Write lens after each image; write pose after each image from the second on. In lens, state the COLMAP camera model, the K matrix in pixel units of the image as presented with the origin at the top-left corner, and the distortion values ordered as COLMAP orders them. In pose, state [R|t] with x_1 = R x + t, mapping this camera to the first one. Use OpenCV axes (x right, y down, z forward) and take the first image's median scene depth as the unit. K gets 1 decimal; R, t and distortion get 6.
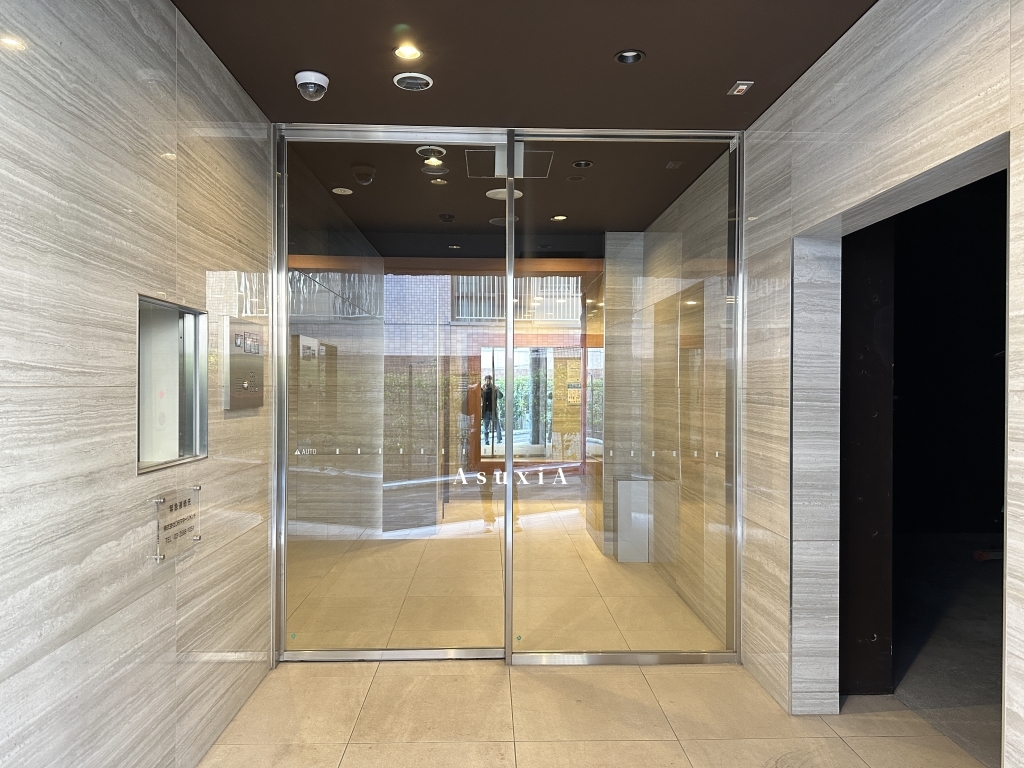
lens RADIAL K [[713.6, 0, 506.8], [0, 713.6, 394.0], [0, 0, 1]] dist [0.025796, -0.020830]
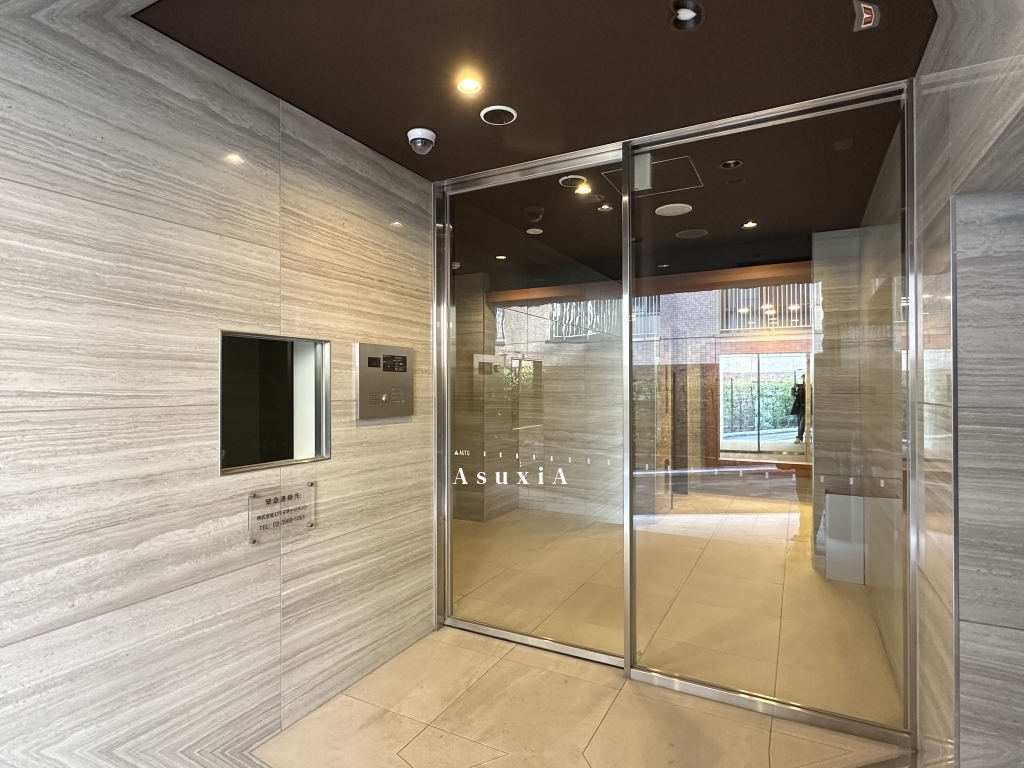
lens RADIAL K [[539.2, 0, 514.5], [0, 539.2, 386.6], [0, 0, 1]] dist [0.001626, -0.000492]
pose [[0.869378, -0.005987, -0.494111, 0.313456], [0.000815, 0.999943, -0.010682, -0.024715], [0.494147, 0.008885, 0.869333, 0.348323]]
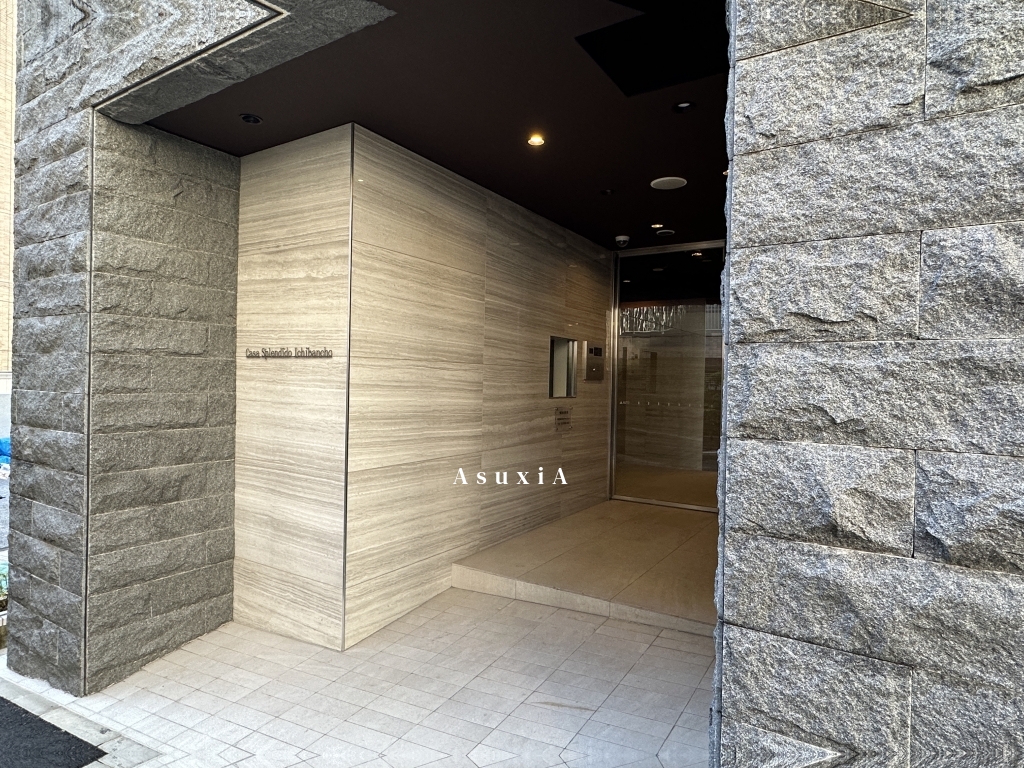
lens RADIAL K [[590.3, 0, 510.7], [0, 590.3, 384.2], [0, 0, 1]] dist [-0.004349, 0.003124]
pose [[0.825852, 0.017756, -0.563608, 0.561177], [-0.023480, 0.999720, -0.002909, 0.053555], [0.563398, 0.015636, 0.826037, -0.845841]]
